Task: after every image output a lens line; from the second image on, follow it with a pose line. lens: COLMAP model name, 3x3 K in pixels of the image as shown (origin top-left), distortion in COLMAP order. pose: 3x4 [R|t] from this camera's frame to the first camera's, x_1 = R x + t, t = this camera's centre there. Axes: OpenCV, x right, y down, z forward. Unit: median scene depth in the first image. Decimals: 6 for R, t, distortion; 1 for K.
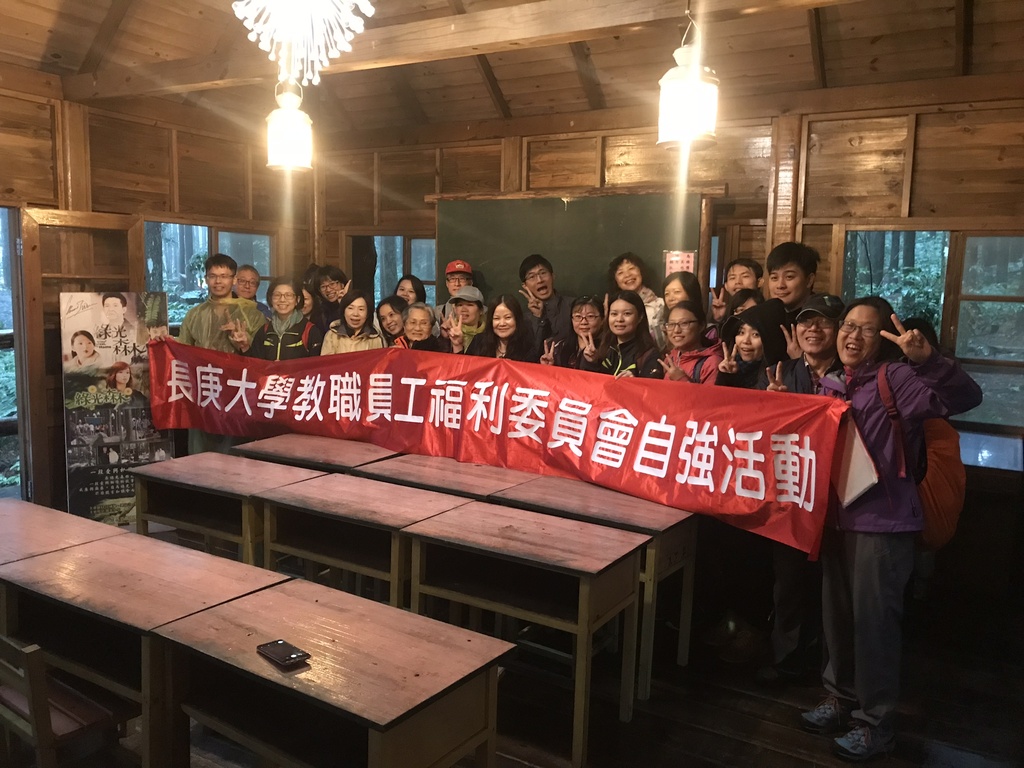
lens RADIAL K [[826.0, 0, 495.0], [0, 826.0, 379.8], [0, 0, 1]] dist [0.009282, -0.000812]
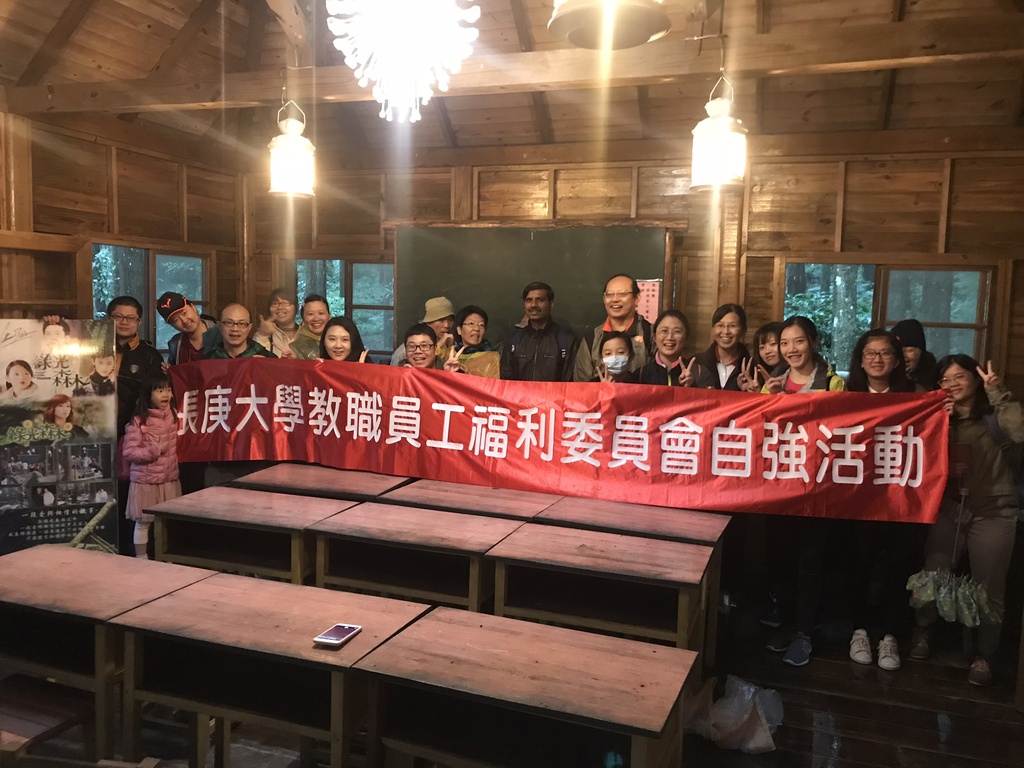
lens RADIAL K [[826.5, 0, 501.9], [0, 826.5, 380.0], [0, 0, 1]] dist [0.013018, -0.001384]
pose [[0.980840, -0.015810, 0.194171, -0.177979], [0.020417, 0.999555, -0.021748, -0.007542], [-0.193741, 0.025296, 0.980726, -0.011008]]
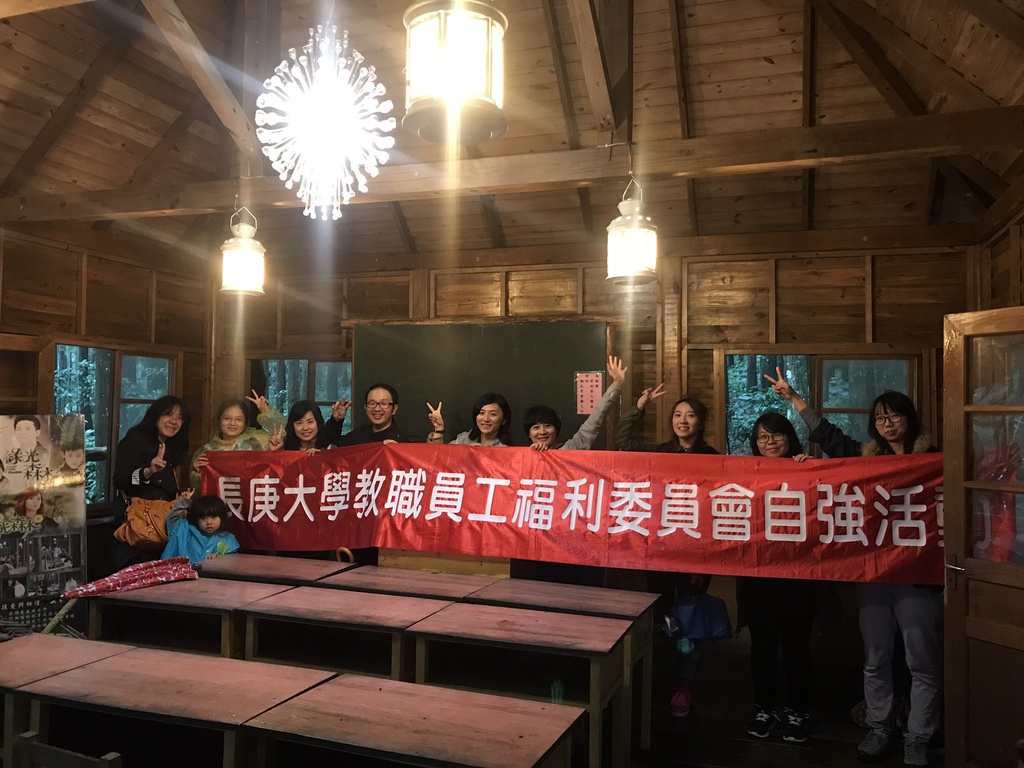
lens RADIAL K [[826.0, 0, 495.0], [0, 826.0, 379.8], [0, 0, 1]] dist [0.009282, -0.000812]
pose [[0.979644, -0.002404, 0.200729, -0.130809], [0.033237, 0.988070, -0.150377, 0.018510], [-0.197973, 0.153988, 0.968036, -0.052393]]
